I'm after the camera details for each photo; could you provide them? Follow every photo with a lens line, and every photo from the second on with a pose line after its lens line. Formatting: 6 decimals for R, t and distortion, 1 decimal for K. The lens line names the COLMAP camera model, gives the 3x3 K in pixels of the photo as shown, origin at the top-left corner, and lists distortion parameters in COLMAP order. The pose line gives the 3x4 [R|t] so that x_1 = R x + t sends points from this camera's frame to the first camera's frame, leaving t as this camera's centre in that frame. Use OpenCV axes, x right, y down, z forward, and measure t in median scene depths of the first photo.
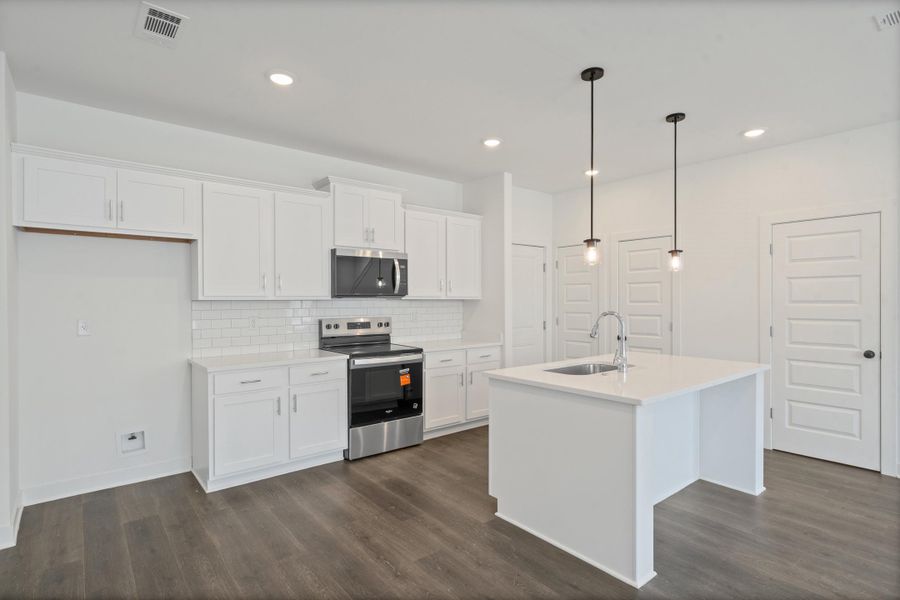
lens RADIAL K [[457.8, 0, 450.0], [0, 457.8, 300.0], [0, 0, 1]] dist [0.000572, 0.000305]
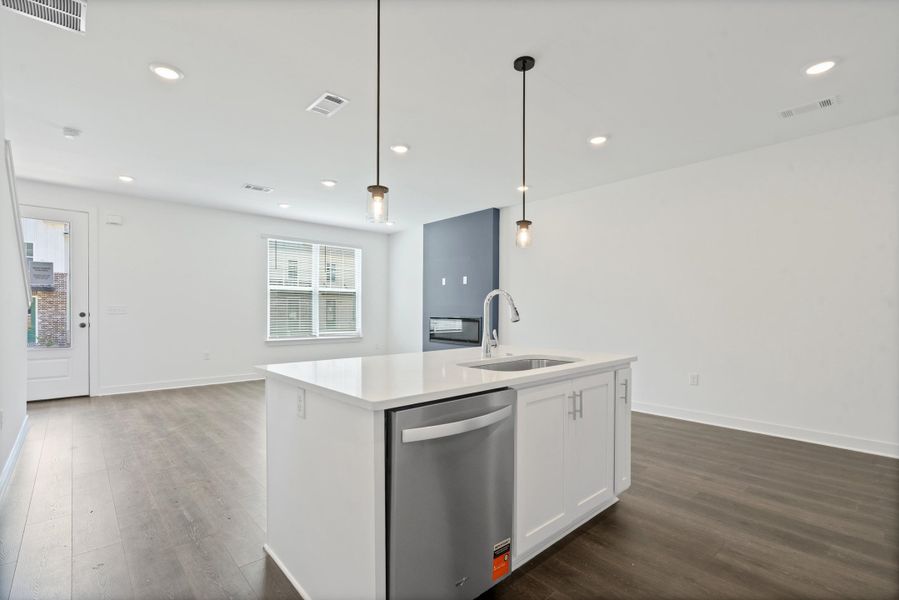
lens RADIAL K [[411.2, 0, 447.8], [0, 411.2, 316.9], [0, 0, 1]] dist [-0.000722, -0.000301]
pose [[-0.998672, -0.000853, -0.051507, 0.369988], [-0.001845, 0.999814, 0.019214, 0.044782], [0.051481, 0.019283, -0.998488, 1.346283]]
